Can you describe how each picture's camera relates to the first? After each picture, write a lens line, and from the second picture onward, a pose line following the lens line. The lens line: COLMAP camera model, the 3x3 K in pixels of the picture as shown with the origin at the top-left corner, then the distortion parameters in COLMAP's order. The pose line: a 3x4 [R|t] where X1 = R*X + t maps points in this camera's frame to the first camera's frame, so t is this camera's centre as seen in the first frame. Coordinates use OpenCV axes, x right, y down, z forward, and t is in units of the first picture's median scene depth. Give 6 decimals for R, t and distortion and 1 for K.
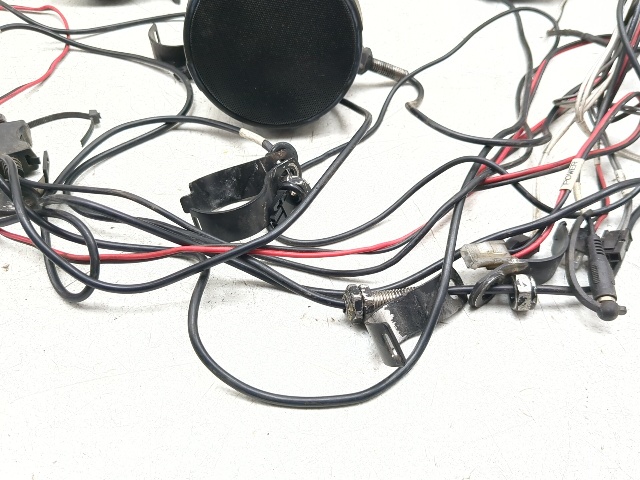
lens RADIAL K [[586.7, 0, 320.0], [0, 586.7, 240.0], [0, 0, 1]] dist [0.058590, -0.166255]
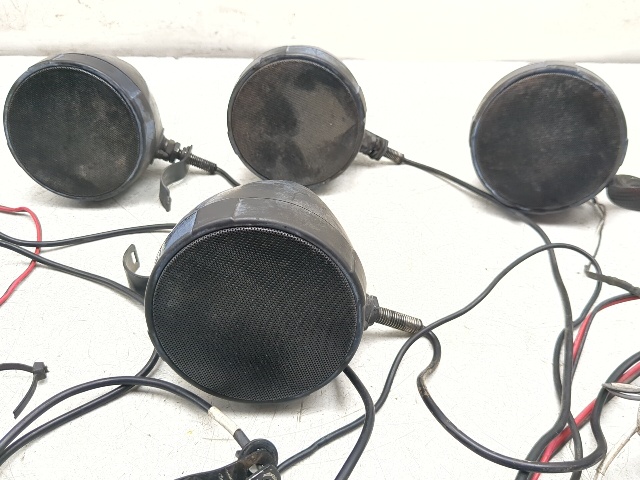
lens RADIAL K [[586.7, 0, 320.0], [0, 586.7, 240.0], [0, 0, 1]] dist [0.058590, -0.166255]
pose [[0.998778, 0.038544, -0.030917, 0.032293], [-0.043722, 0.980895, -0.189560, -0.286336], [0.023020, 0.190680, 0.981382, 0.186877]]
